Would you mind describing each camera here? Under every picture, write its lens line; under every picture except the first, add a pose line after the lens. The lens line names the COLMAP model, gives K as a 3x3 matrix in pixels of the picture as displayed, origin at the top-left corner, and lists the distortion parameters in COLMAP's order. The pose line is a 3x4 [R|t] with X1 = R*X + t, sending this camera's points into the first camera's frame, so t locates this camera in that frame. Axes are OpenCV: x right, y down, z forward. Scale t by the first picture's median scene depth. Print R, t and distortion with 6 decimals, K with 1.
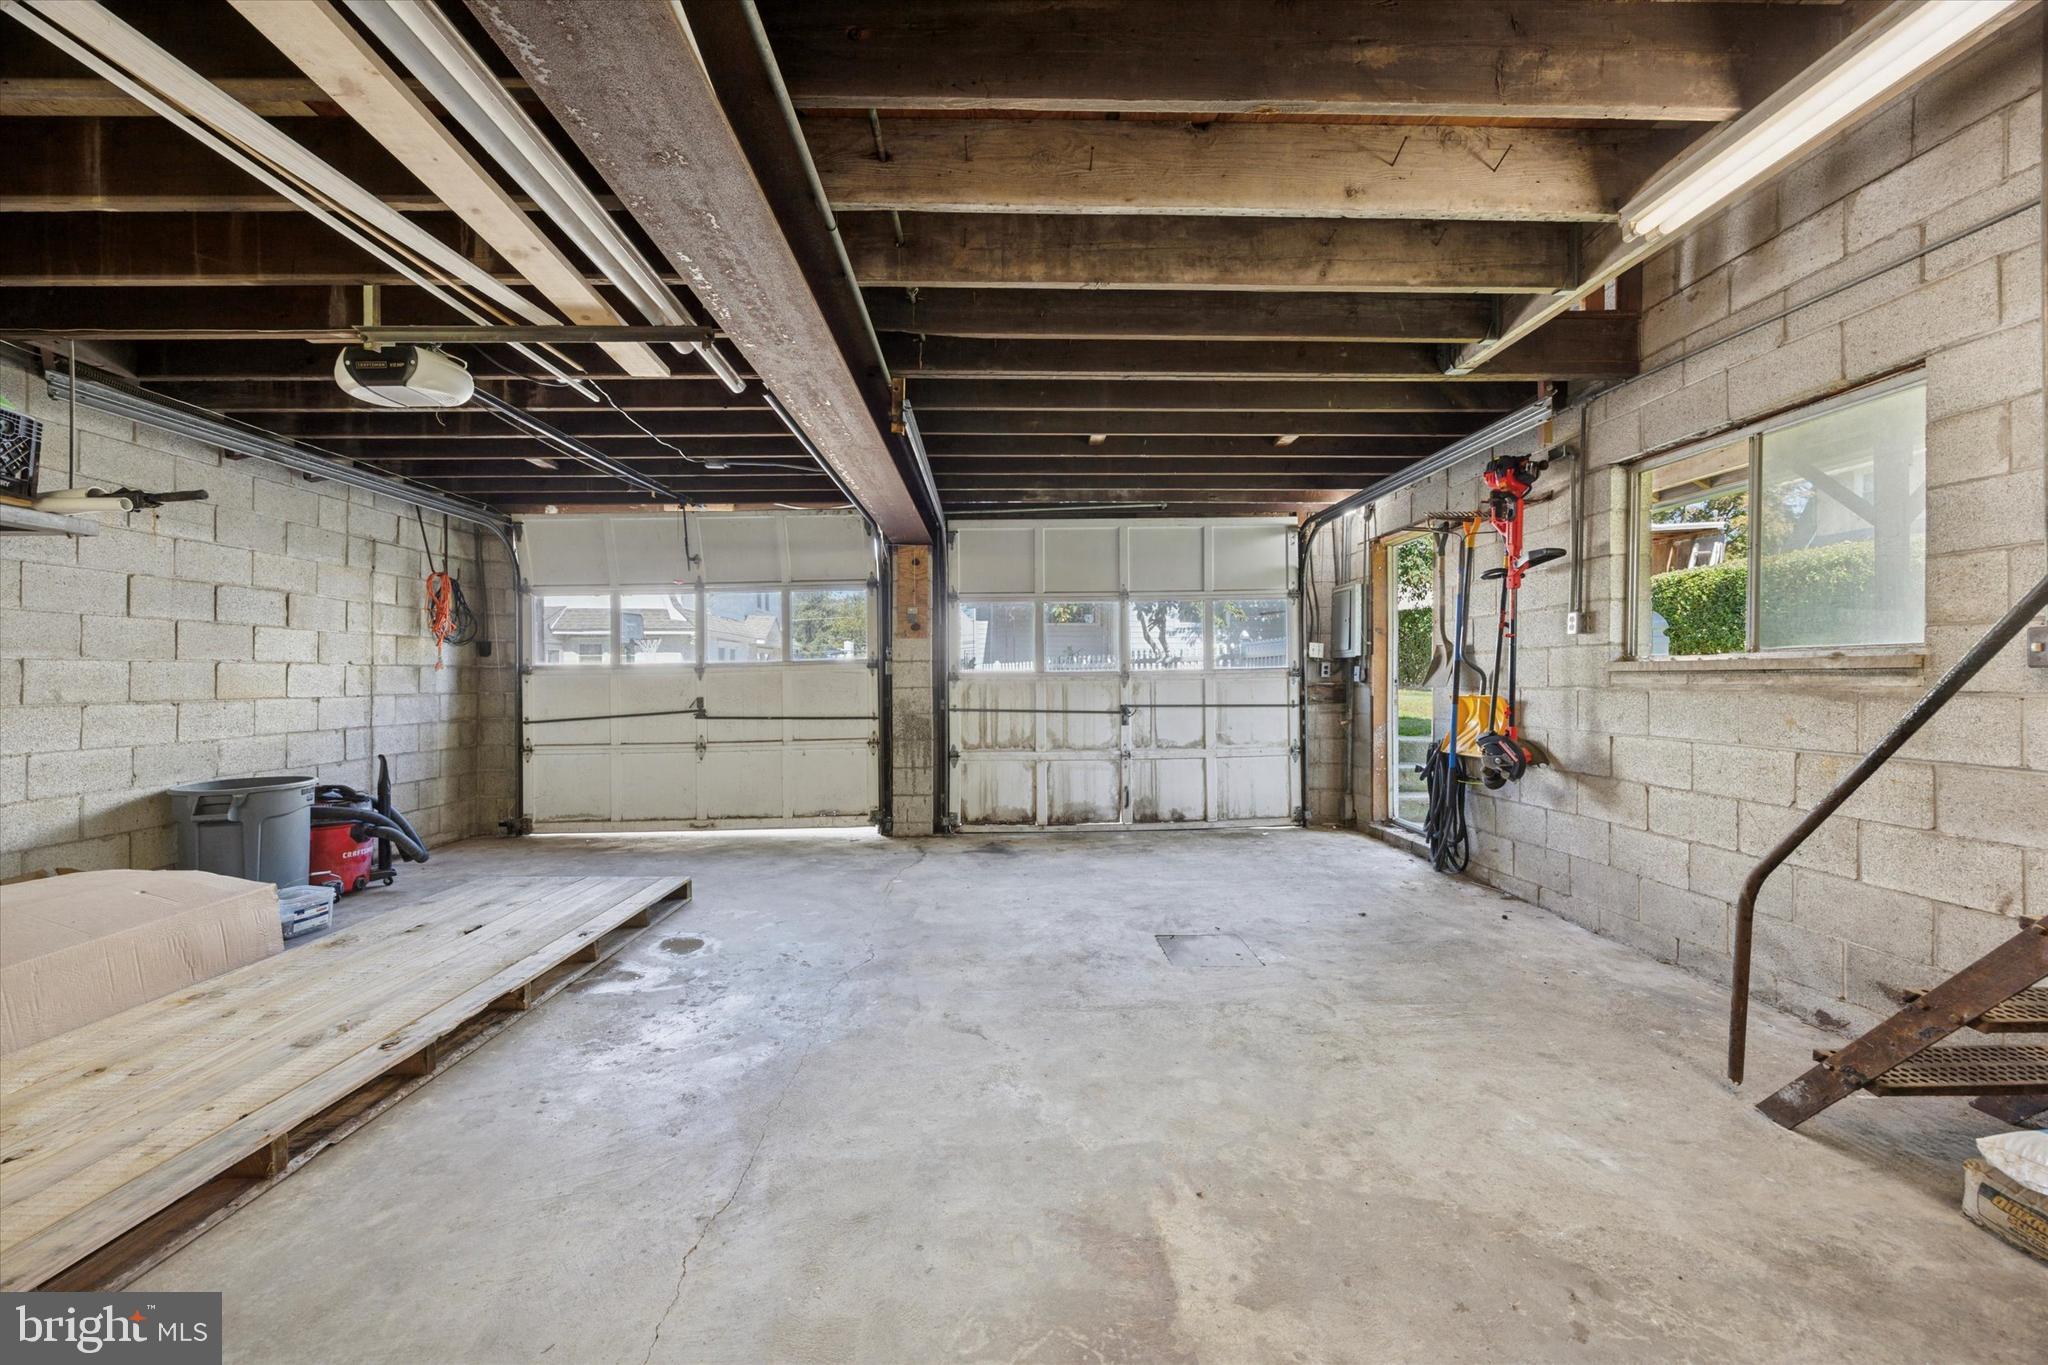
lens RADIAL K [[780.6, 0, 1016.7], [0, 780.6, 681.7], [0, 0, 1]] dist [-0.002610, 0.000055]
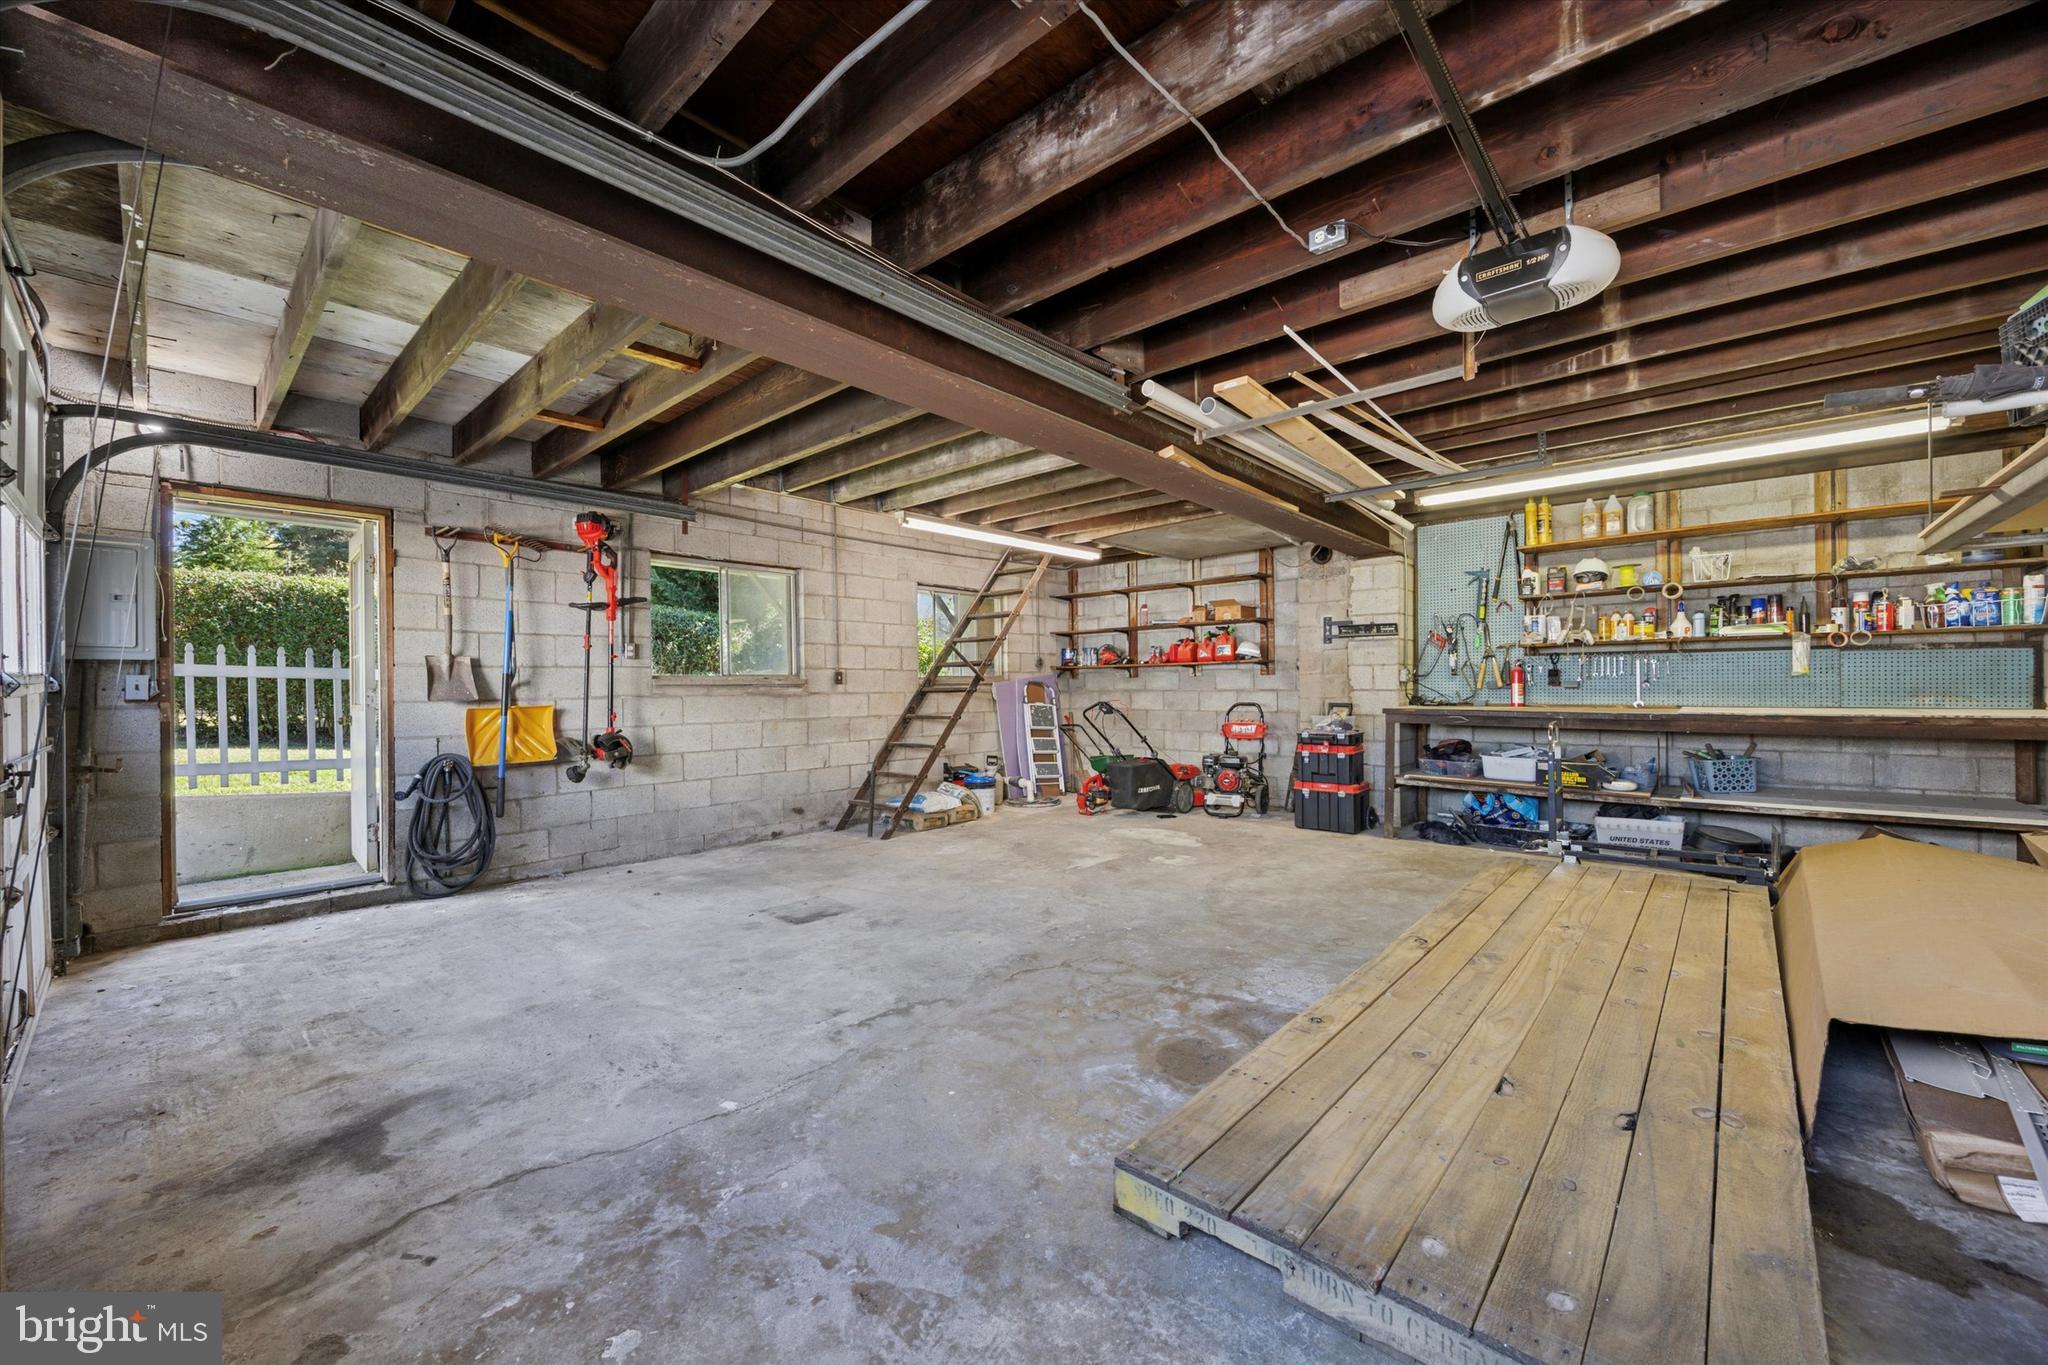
lens RADIAL K [[780.6, 0, 1023.8], [0, 780.6, 686.7], [0, 0, 1]] dist [-0.002610, 0.000055]
pose [[-0.726814, 0.001245, 0.686833, -0.894765], [0.008589, 0.999937, 0.007277, -0.016243], [-0.686780, 0.011189, -0.726779, 1.754437]]
